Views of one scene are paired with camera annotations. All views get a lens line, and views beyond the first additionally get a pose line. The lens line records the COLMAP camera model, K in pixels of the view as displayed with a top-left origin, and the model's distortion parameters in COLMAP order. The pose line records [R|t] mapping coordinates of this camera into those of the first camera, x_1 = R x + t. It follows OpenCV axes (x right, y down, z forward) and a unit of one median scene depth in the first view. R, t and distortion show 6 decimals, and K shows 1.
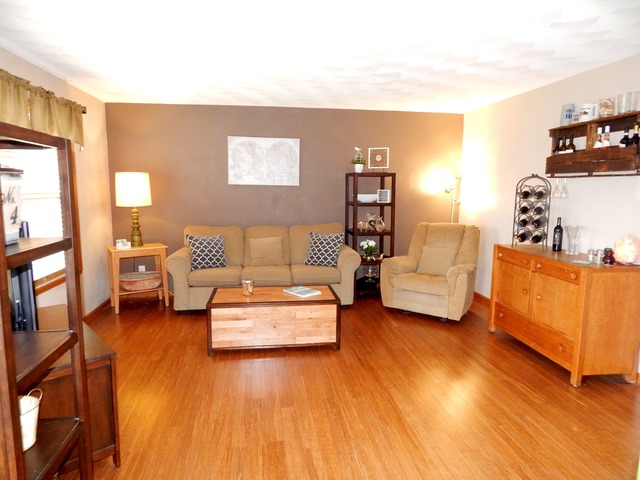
lens RADIAL K [[422.8, 0, 319.0], [0, 422.8, 240.2], [0, 0, 1]] dist [0.002976, 0.005568]
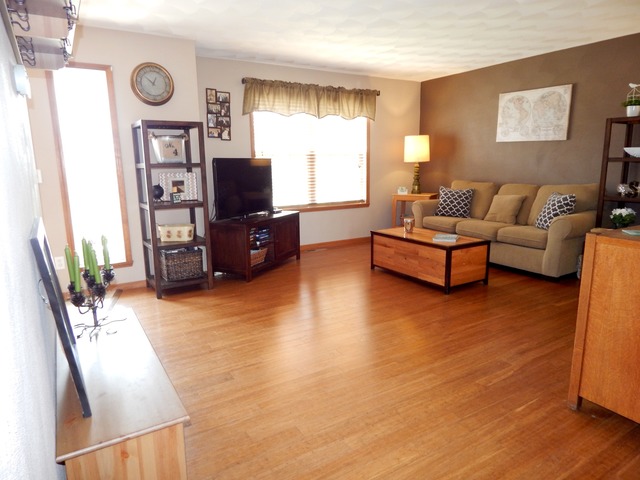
lens RADIAL K [[422.8, 0, 320.1], [0, 422.8, 240.9], [0, 0, 1]] dist [0.002976, 0.005568]
pose [[0.408901, 0.162487, -0.897997, 0.580811], [-0.106865, 0.985777, 0.129710, 0.018033], [0.906300, 0.042926, 0.420449, 0.187976]]
